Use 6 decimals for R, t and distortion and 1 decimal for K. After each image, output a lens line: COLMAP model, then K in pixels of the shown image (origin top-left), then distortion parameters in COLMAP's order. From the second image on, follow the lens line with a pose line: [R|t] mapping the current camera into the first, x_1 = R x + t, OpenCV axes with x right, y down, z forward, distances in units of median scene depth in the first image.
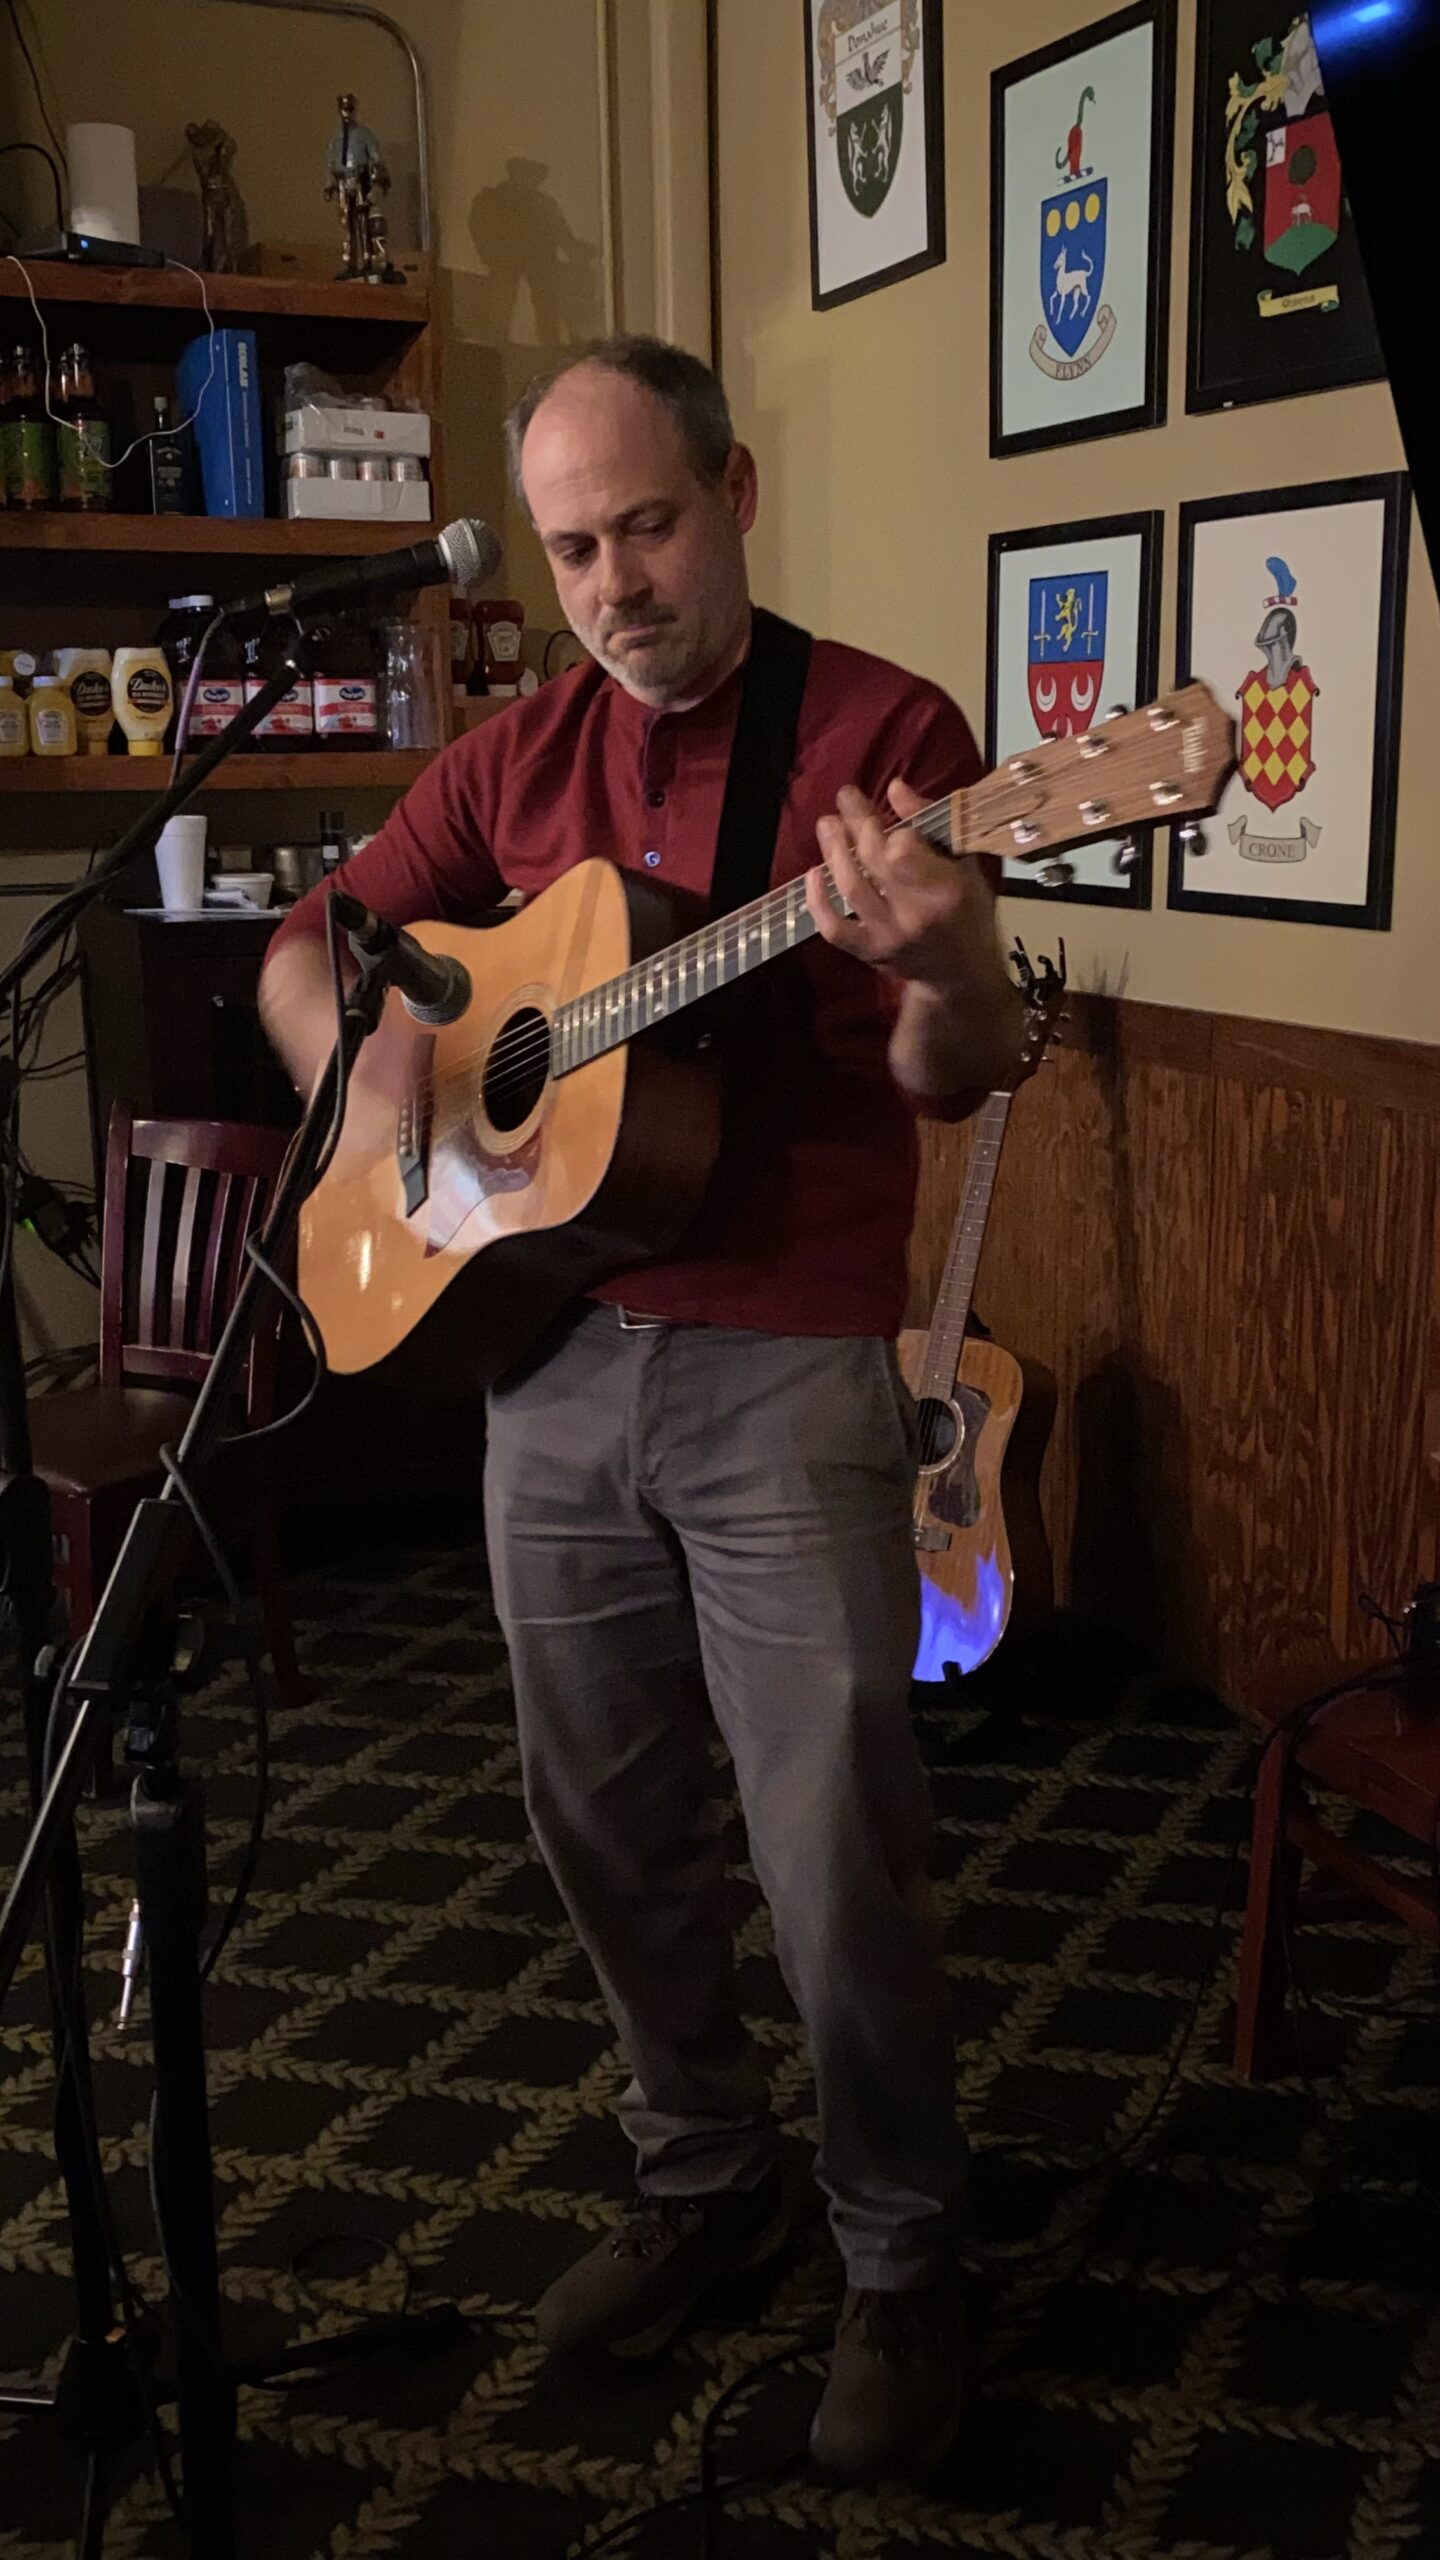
lens RADIAL K [[2372.2, 0, 720.0], [0, 2372.2, 1280.0], [0, 0, 1]] dist [0.051383, -0.097482]
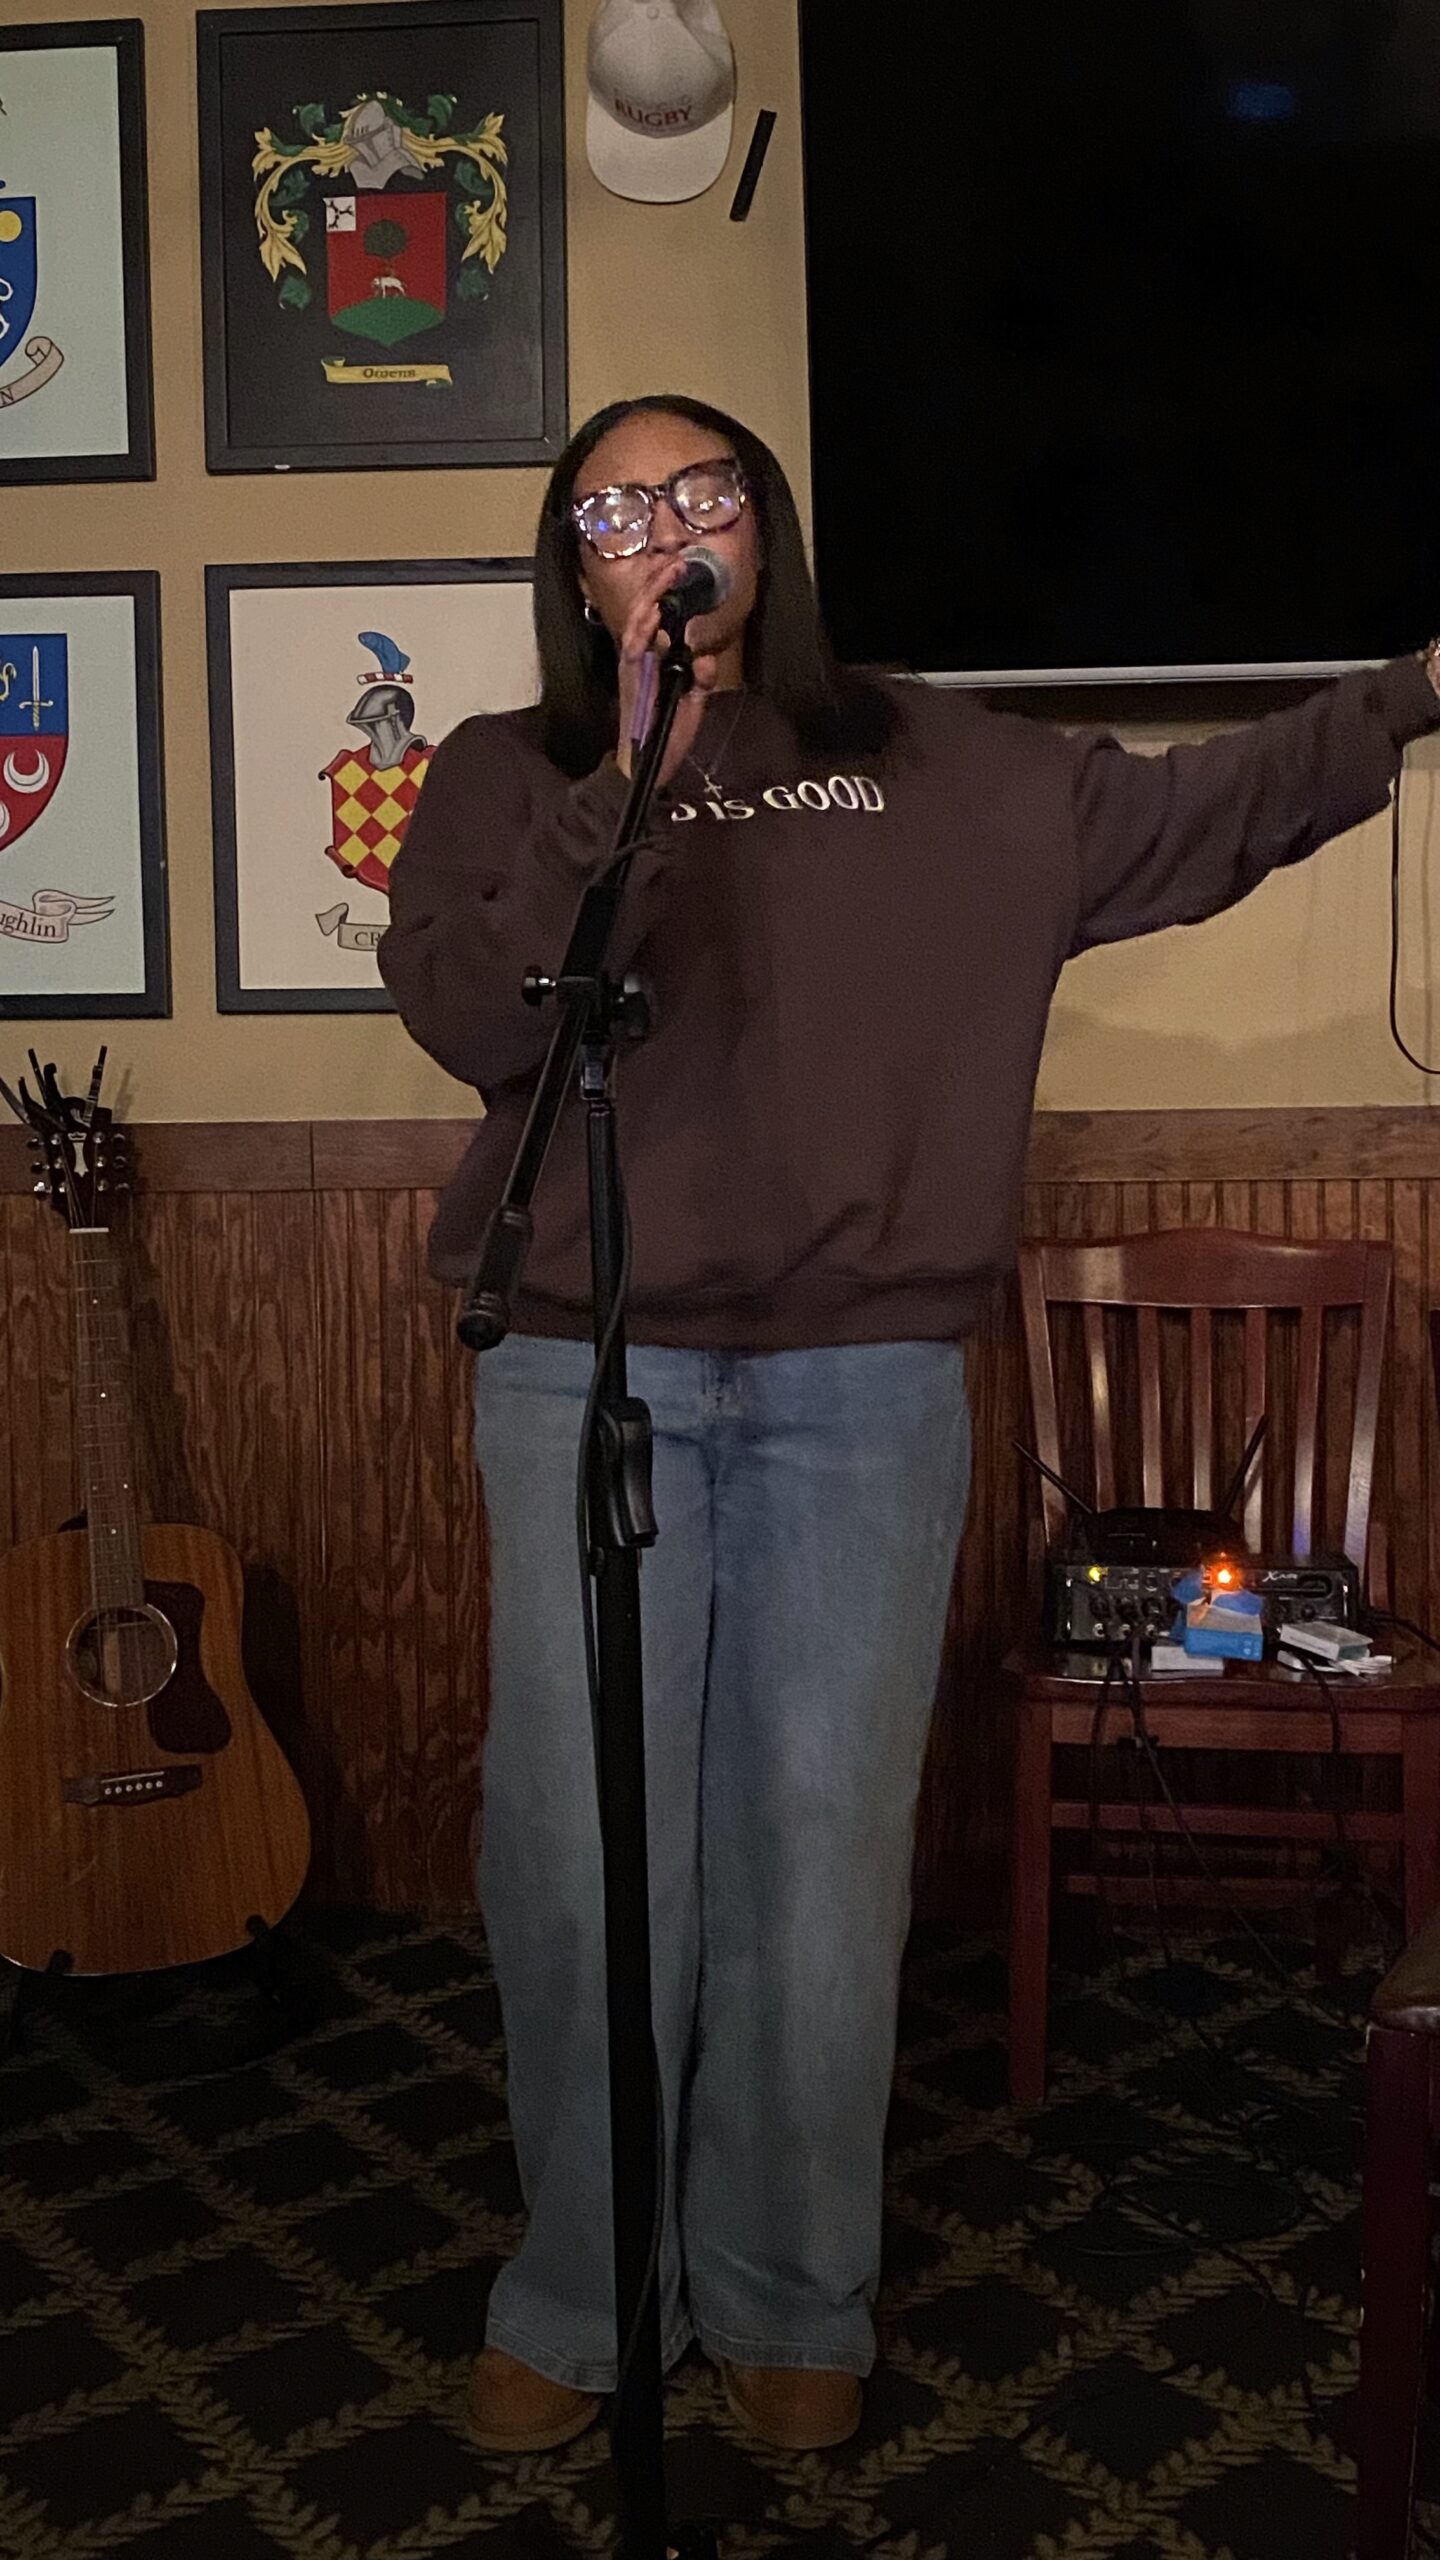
lens RADIAL K [[2841.0, 0, 587.6], [0, 2841.0, 1240.3], [0, 0, 1]] dist [0.090167, -0.253874]
pose [[0.554535, -0.057464, 0.830174, -0.667531], [0.187298, 0.980635, -0.057232, 0.013710], [-0.810809, 0.187227, 0.554559, 0.347207]]
